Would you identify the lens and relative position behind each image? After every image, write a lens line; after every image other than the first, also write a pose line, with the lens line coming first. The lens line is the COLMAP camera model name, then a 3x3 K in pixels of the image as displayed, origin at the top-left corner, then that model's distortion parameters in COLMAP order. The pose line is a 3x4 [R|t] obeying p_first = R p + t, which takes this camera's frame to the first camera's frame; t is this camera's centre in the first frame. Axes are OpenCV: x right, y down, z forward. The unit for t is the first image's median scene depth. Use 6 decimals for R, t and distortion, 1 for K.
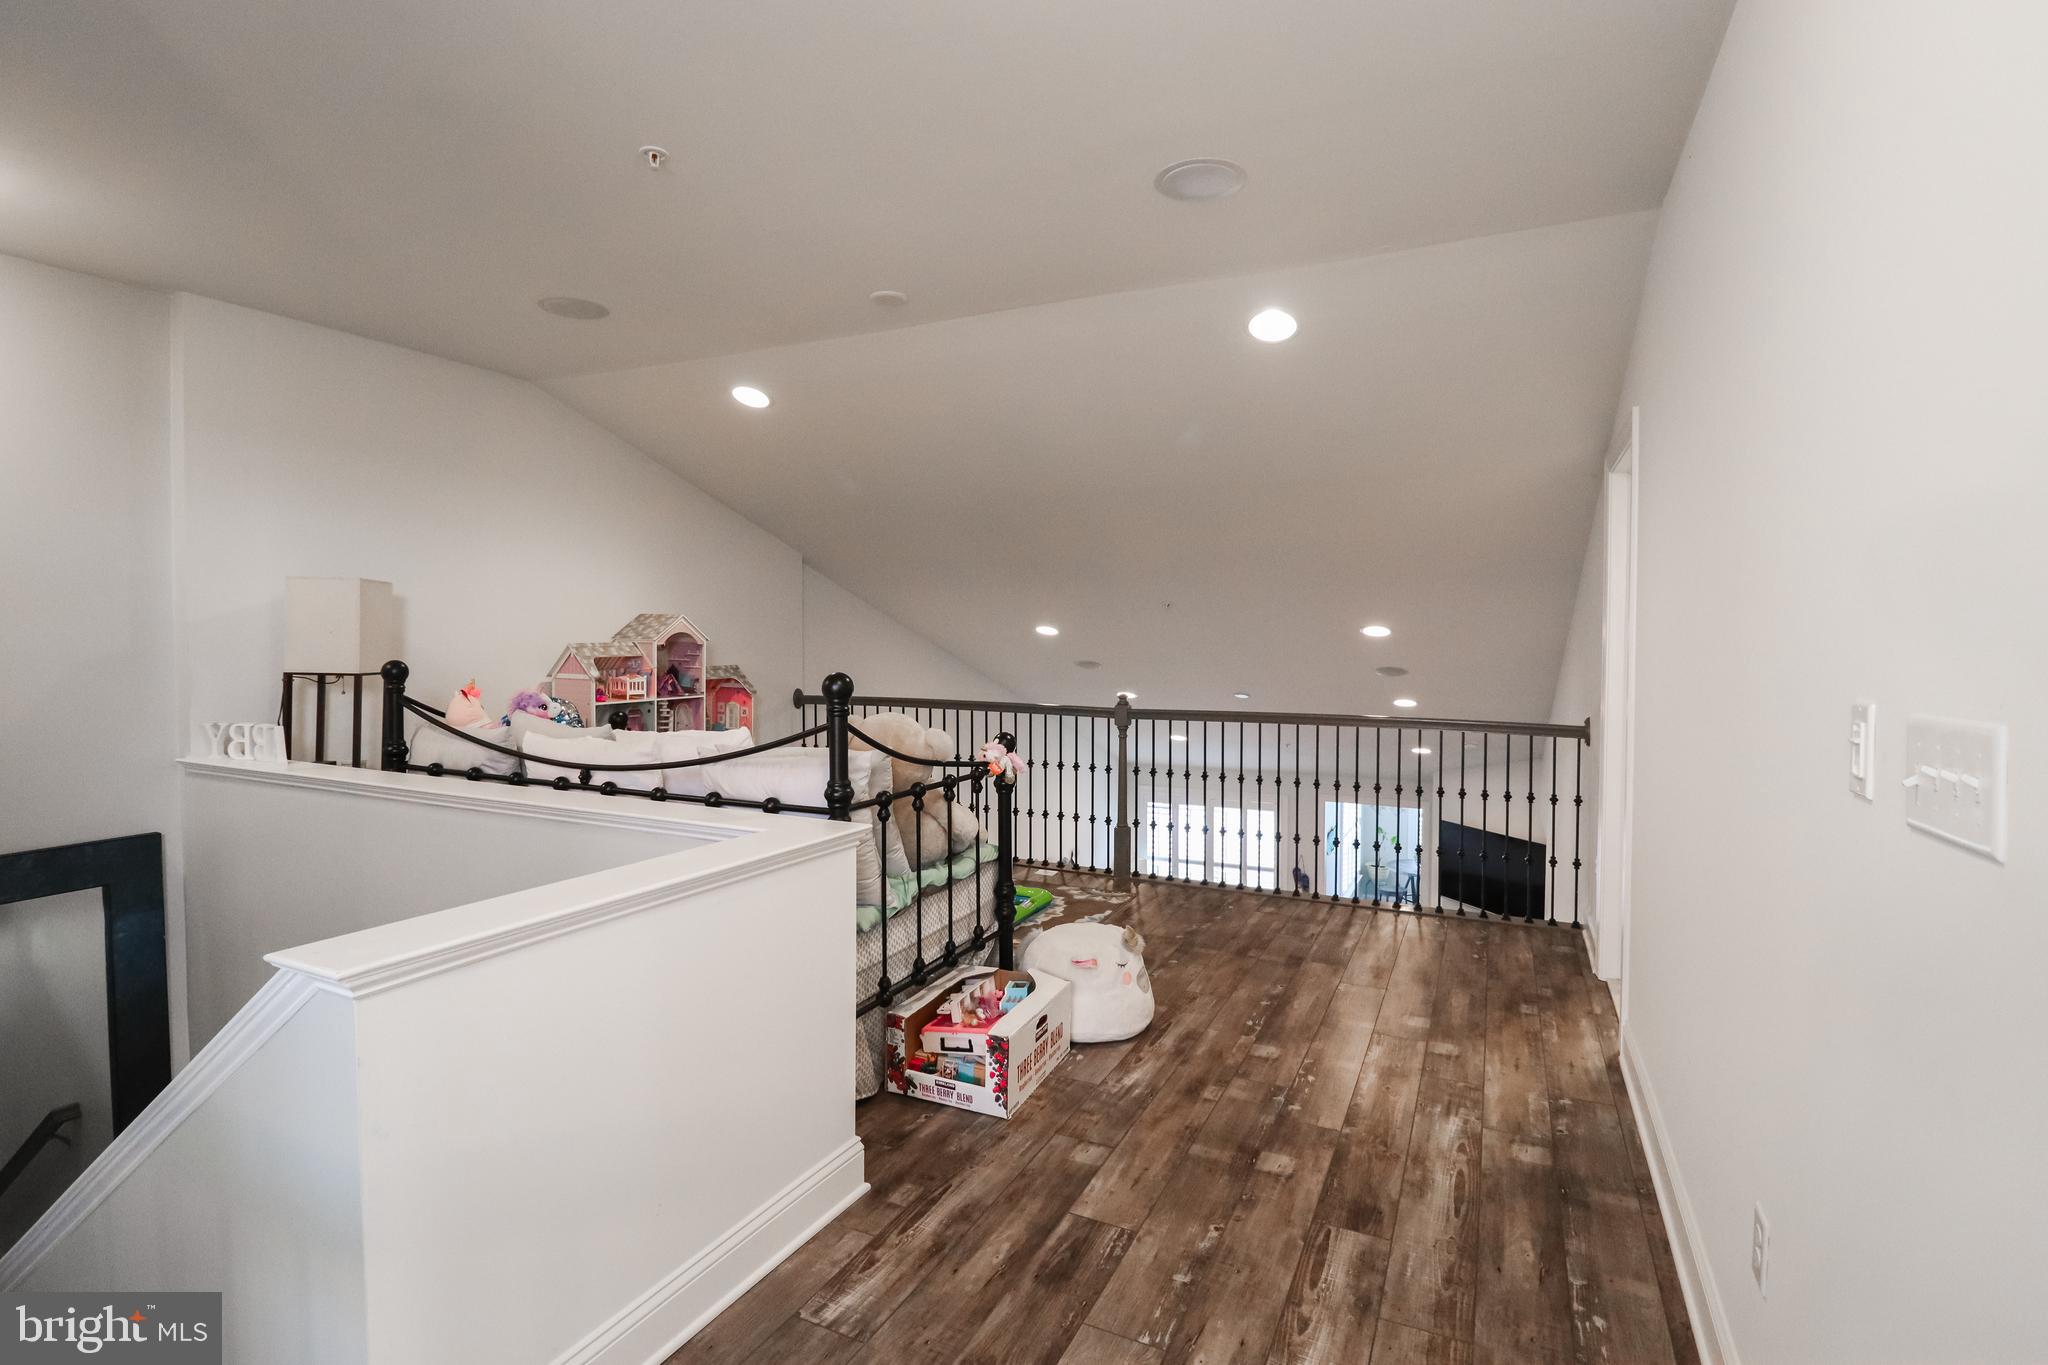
lens RADIAL K [[942.0, 0, 1042.8], [0, 942.0, 661.6], [0, 0, 1]] dist [0.008806, -0.018321]
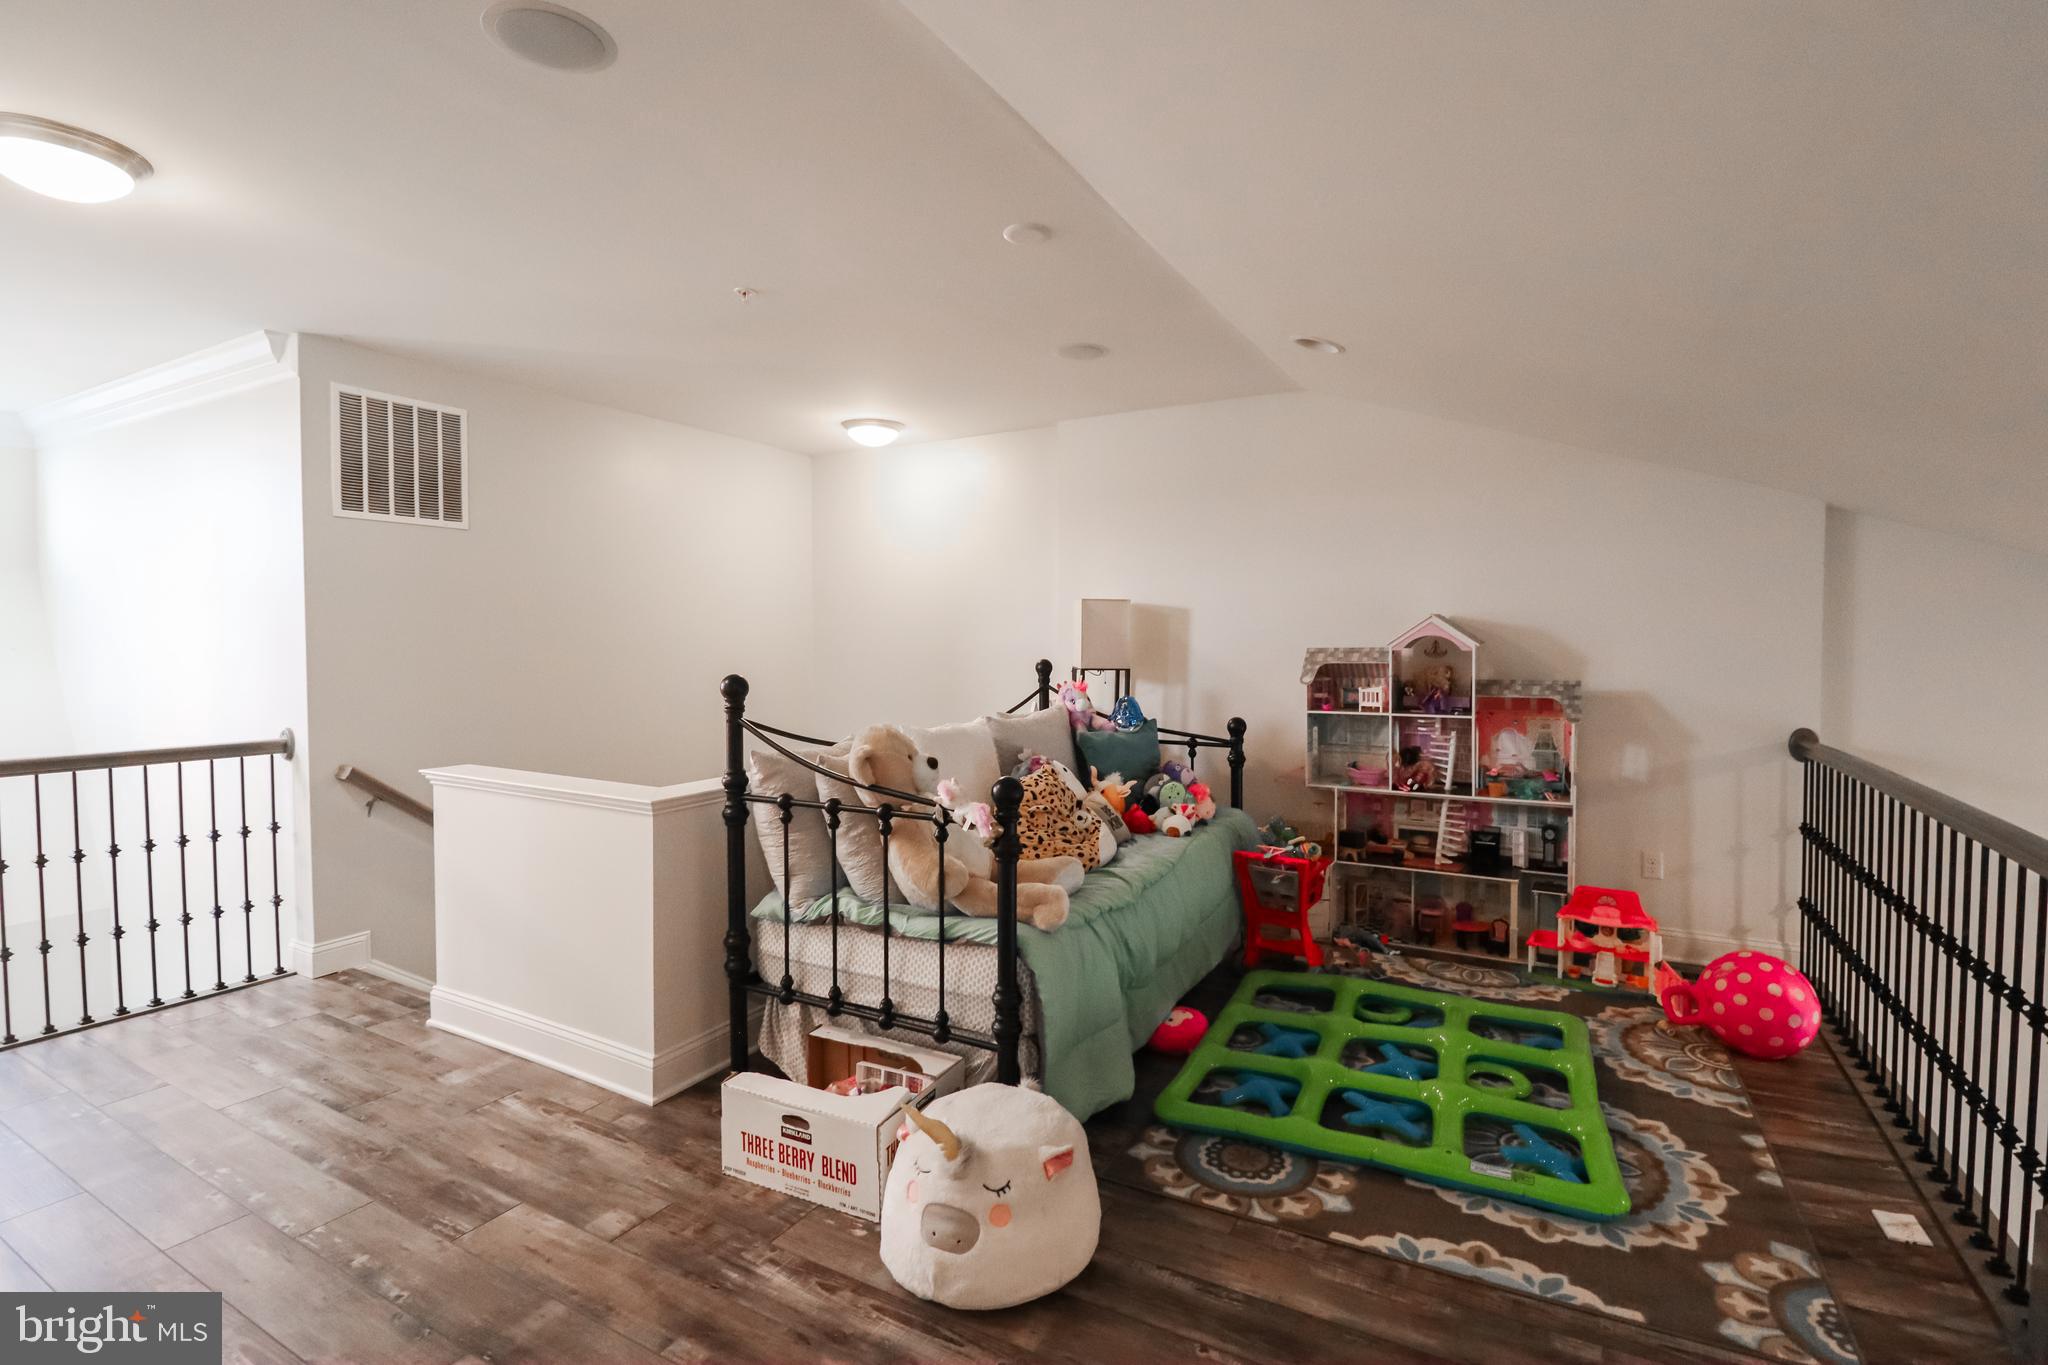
lens RADIAL K [[942.0, 0, 1042.8], [0, 942.0, 661.6], [0, 0, 1]] dist [0.008806, -0.018321]
pose [[-0.054400, 0.013893, -0.998423, 0.841399], [-0.021199, 0.999662, 0.015065, -0.025040], [0.998294, 0.021985, -0.054087, 1.342122]]
